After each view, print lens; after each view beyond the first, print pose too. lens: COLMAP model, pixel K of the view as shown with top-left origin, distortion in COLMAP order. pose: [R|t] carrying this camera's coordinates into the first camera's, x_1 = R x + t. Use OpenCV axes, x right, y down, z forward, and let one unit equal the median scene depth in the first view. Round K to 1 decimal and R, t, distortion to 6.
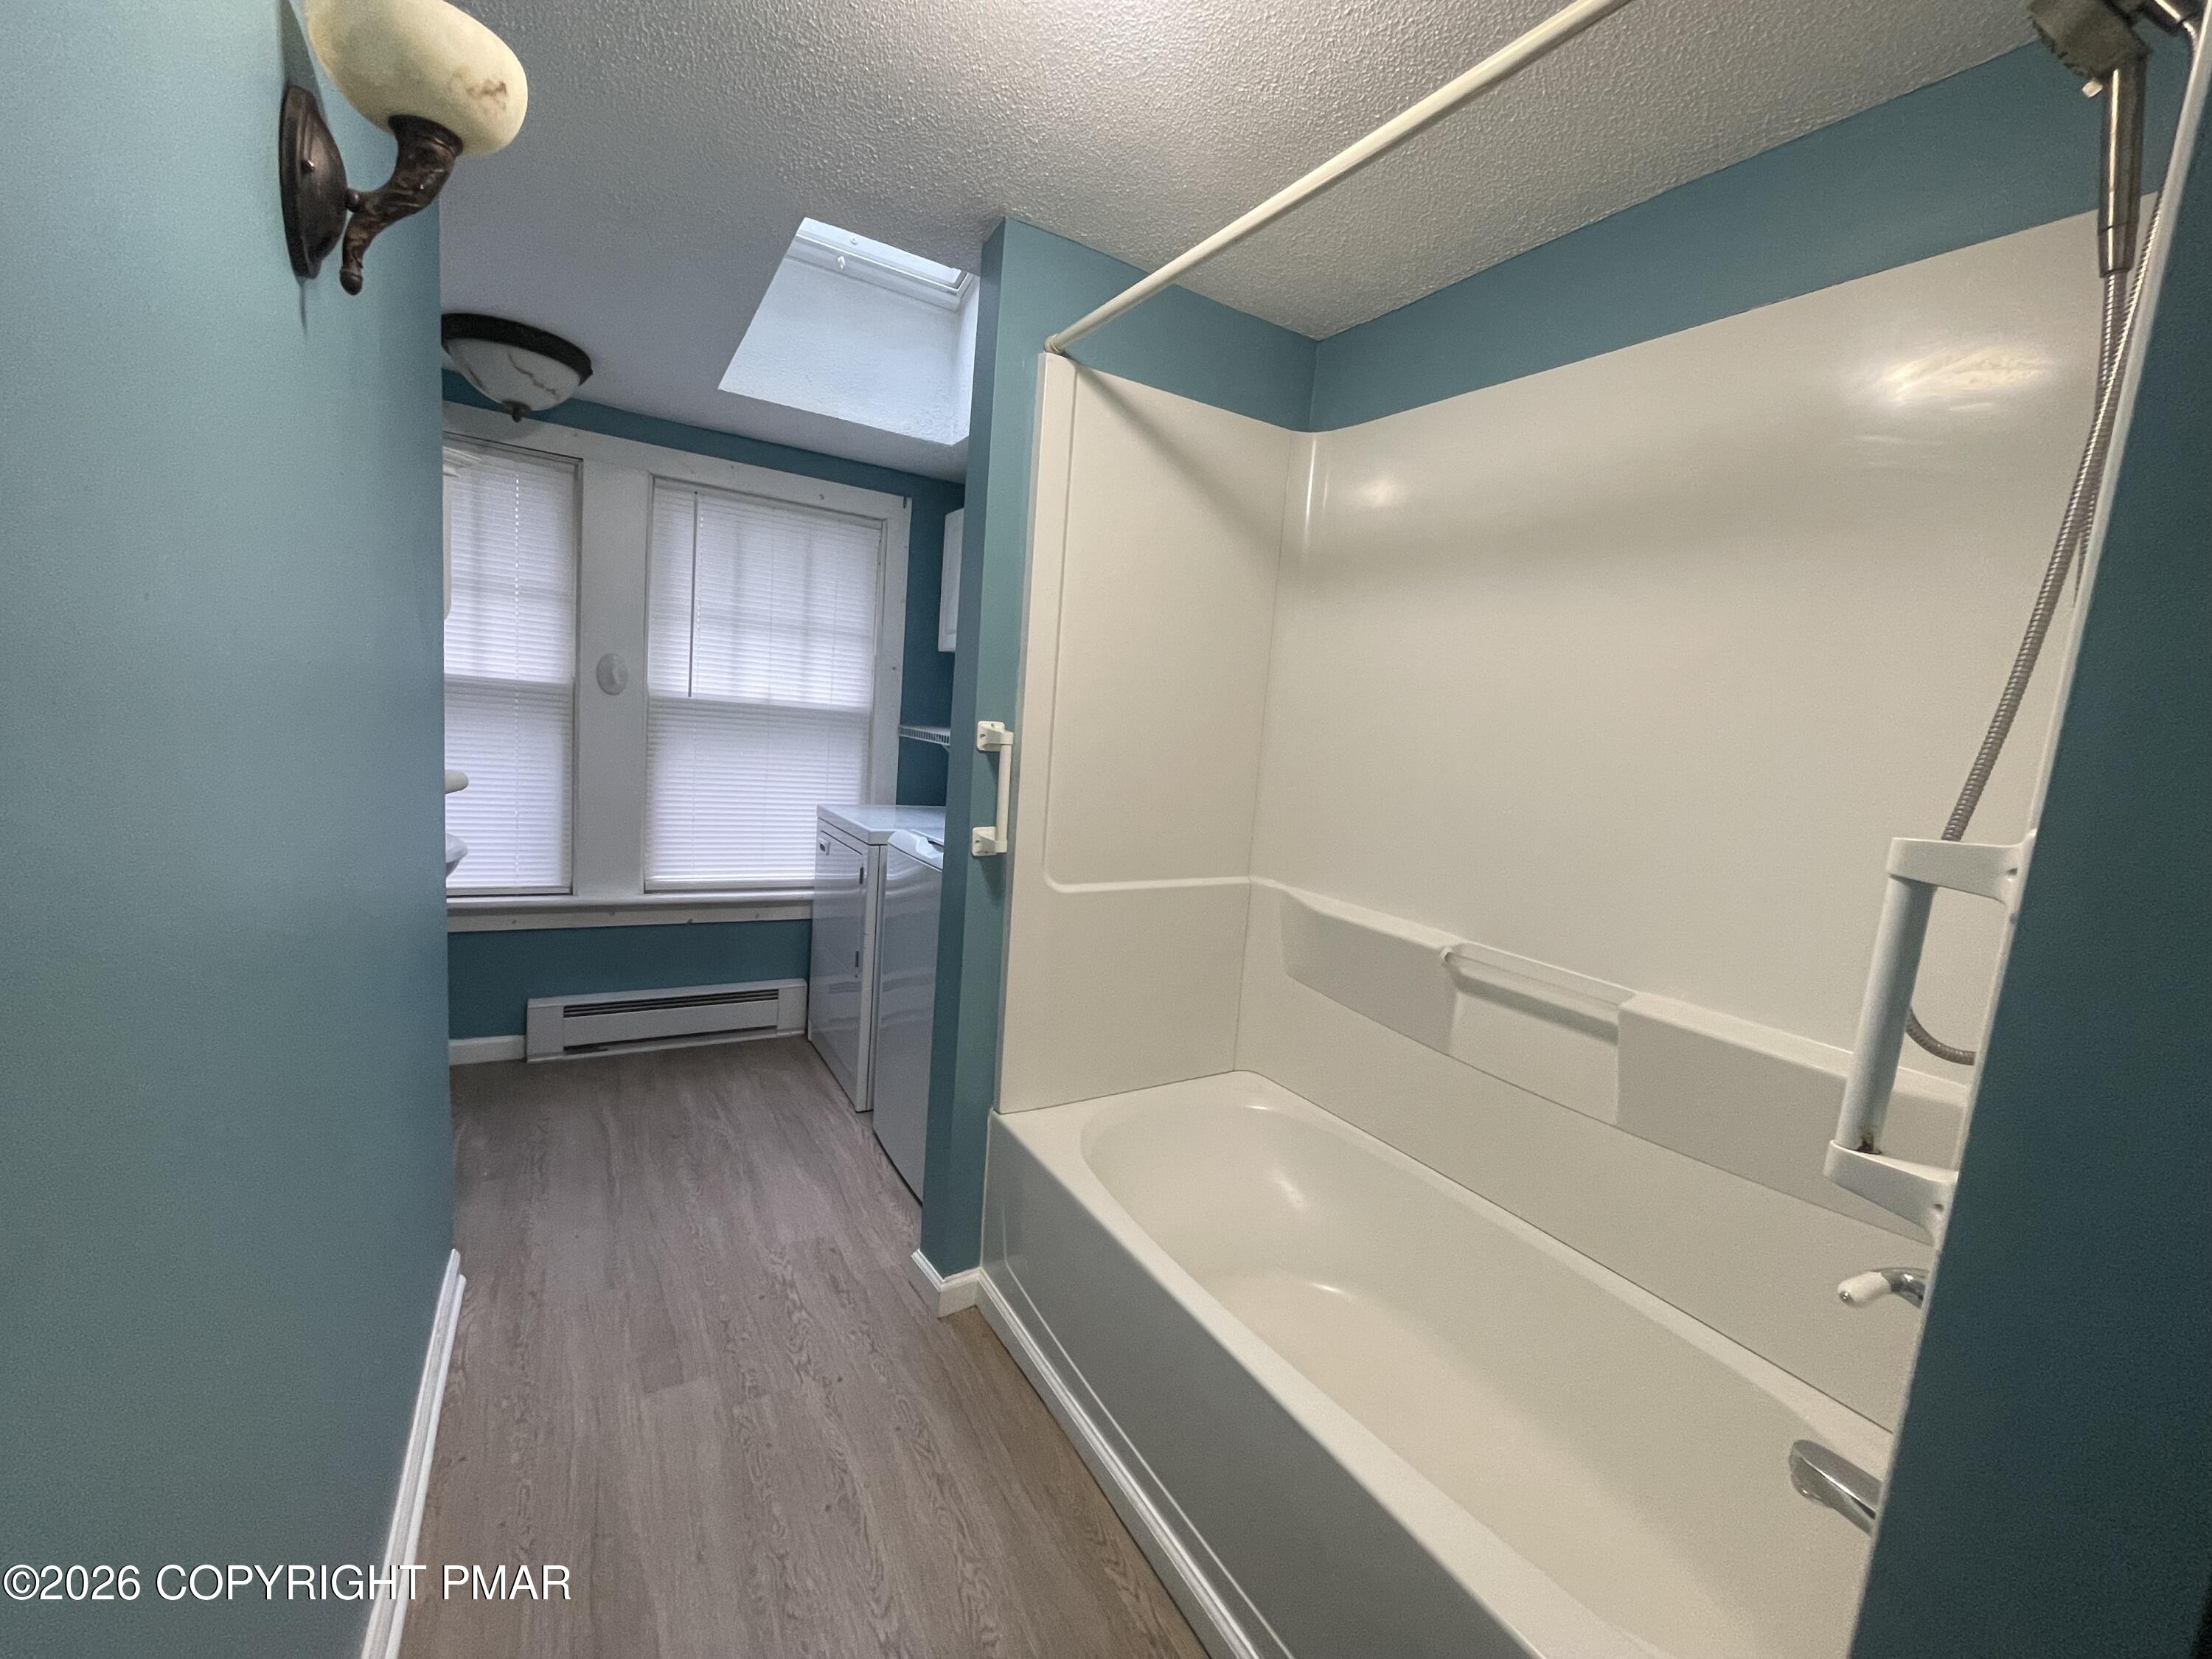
lens RADIAL K [[894.3, 0, 1099.9], [0, 894.3, 827.3], [0, 0, 1]] dist [0.000010, 0.000526]
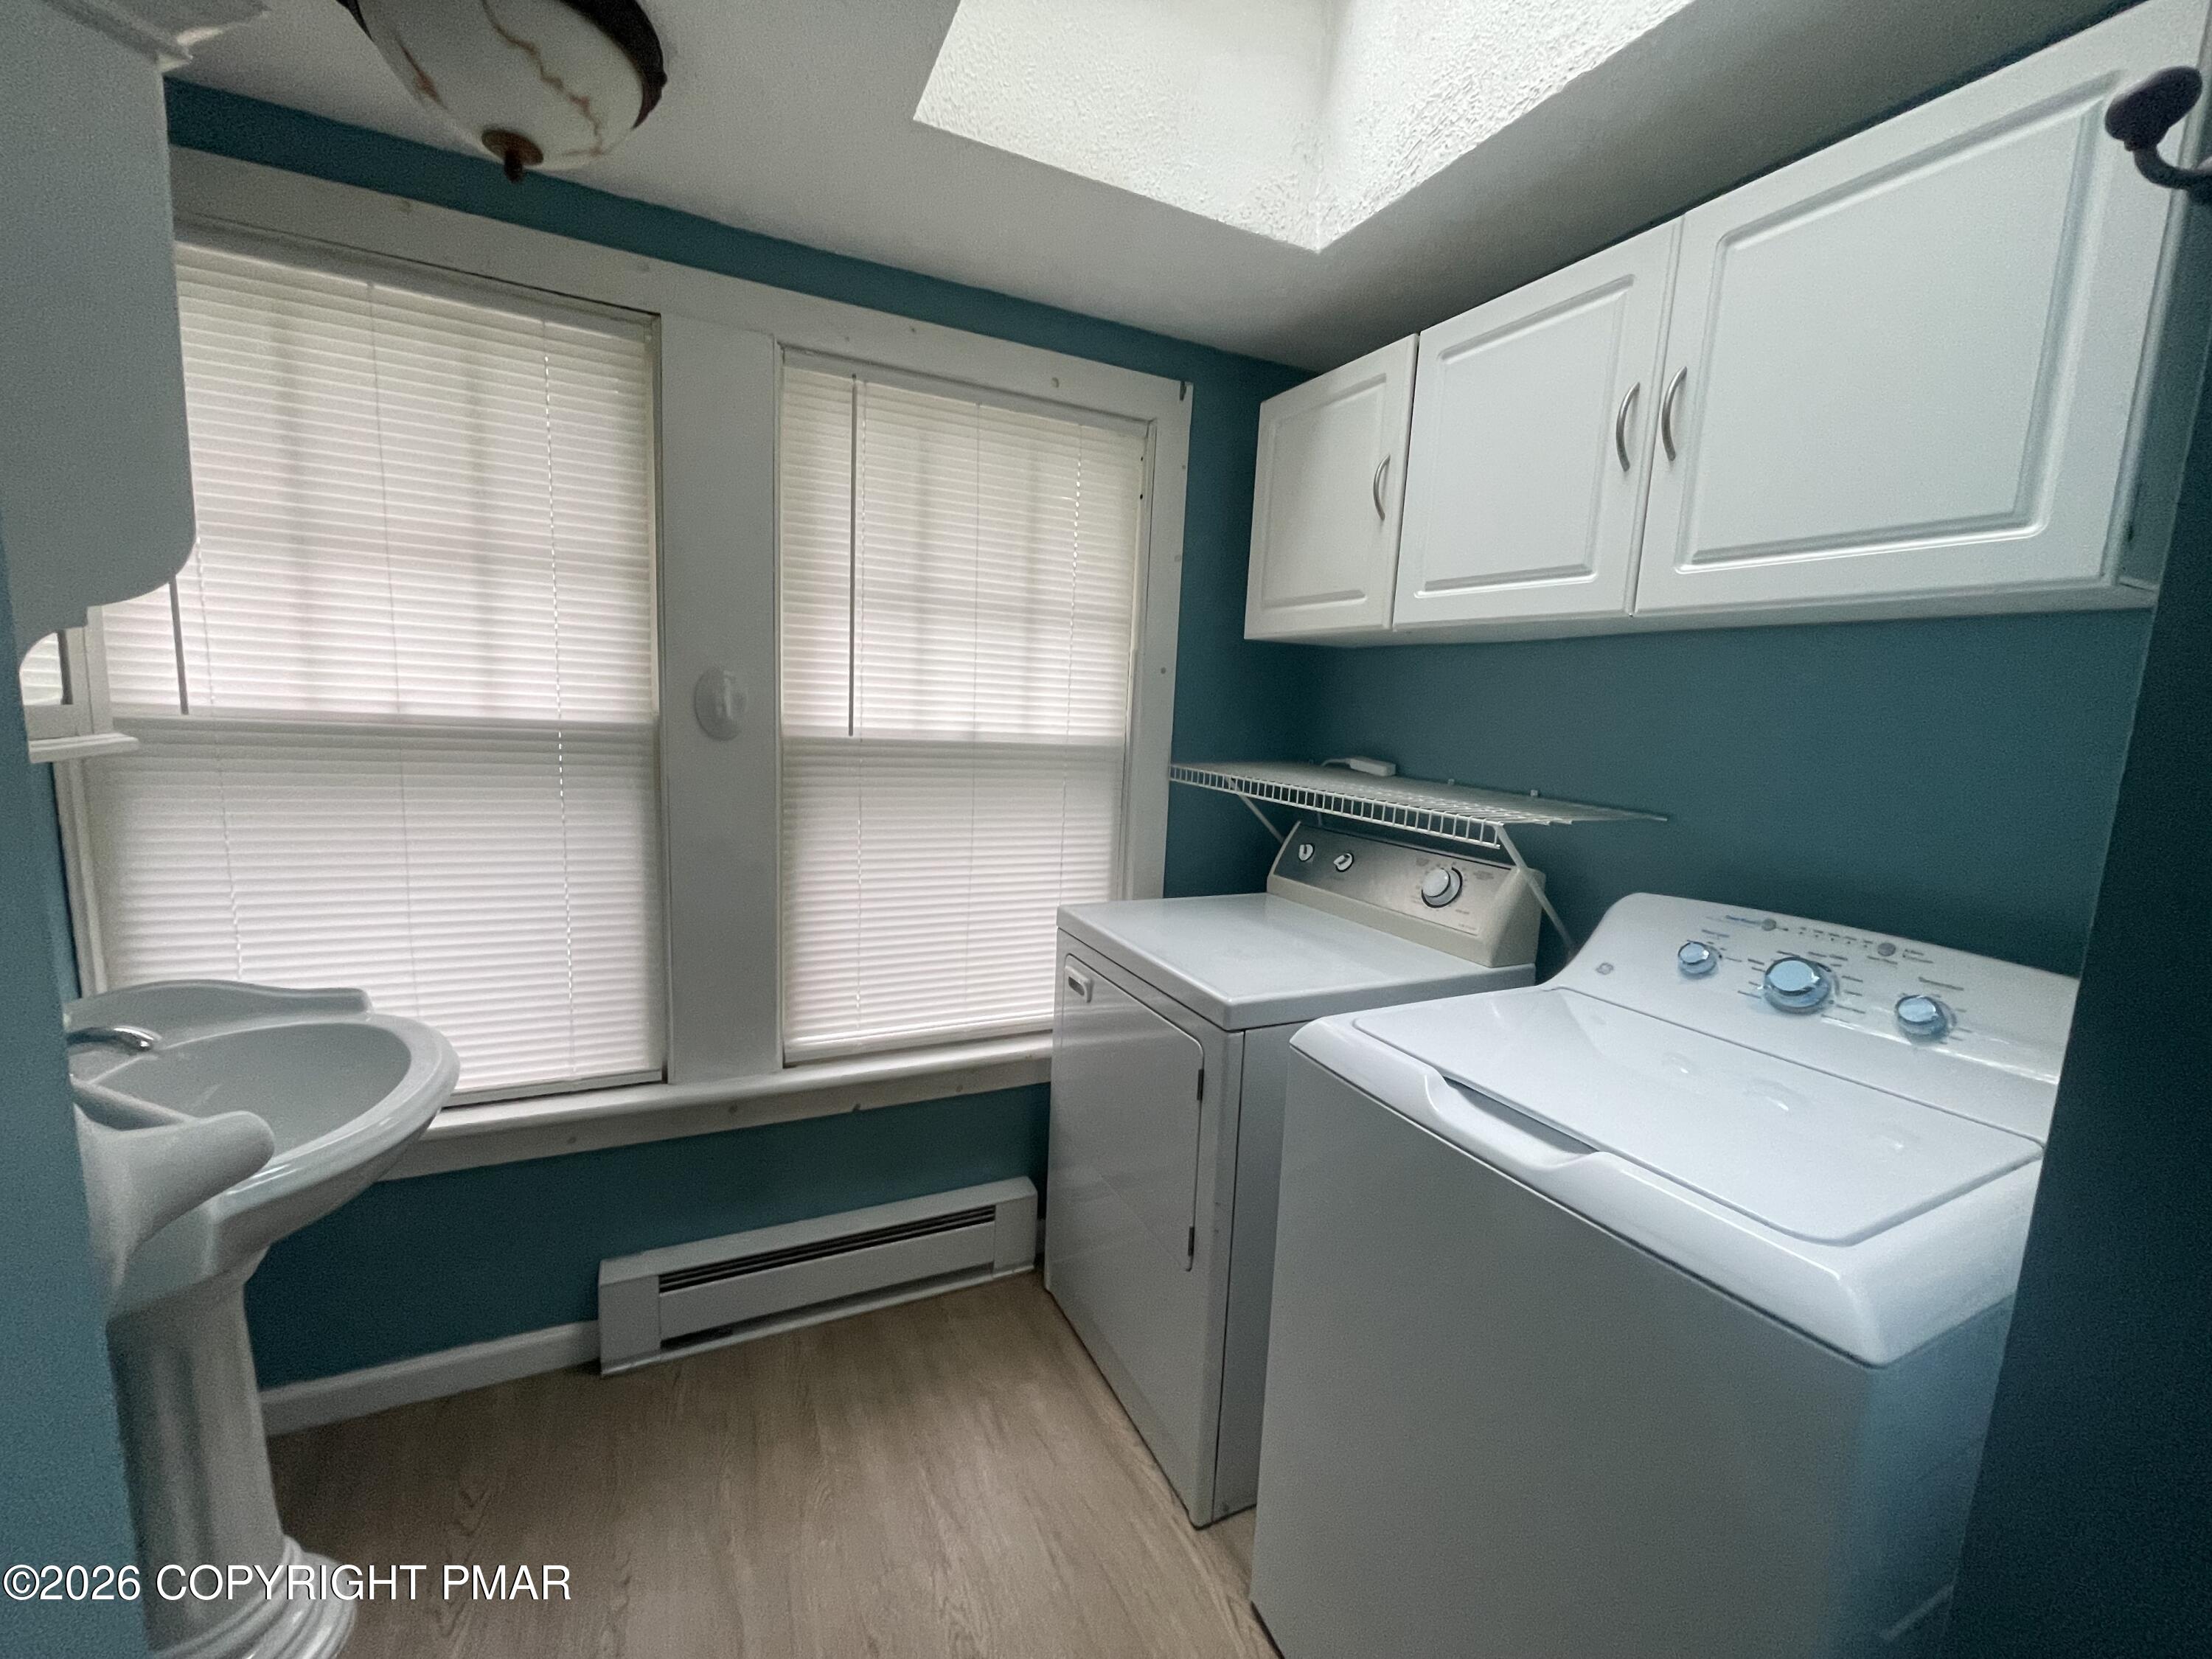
lens RADIAL K [[894.3, 0, 1099.9], [0, 894.3, 827.3], [0, 0, 1]] dist [0.000010, 0.000526]
pose [[0.995380, -0.024528, -0.092826, -0.239342], [0.025528, 0.999628, 0.009606, -0.086075], [0.092556, -0.011931, 0.995636, 0.427213]]
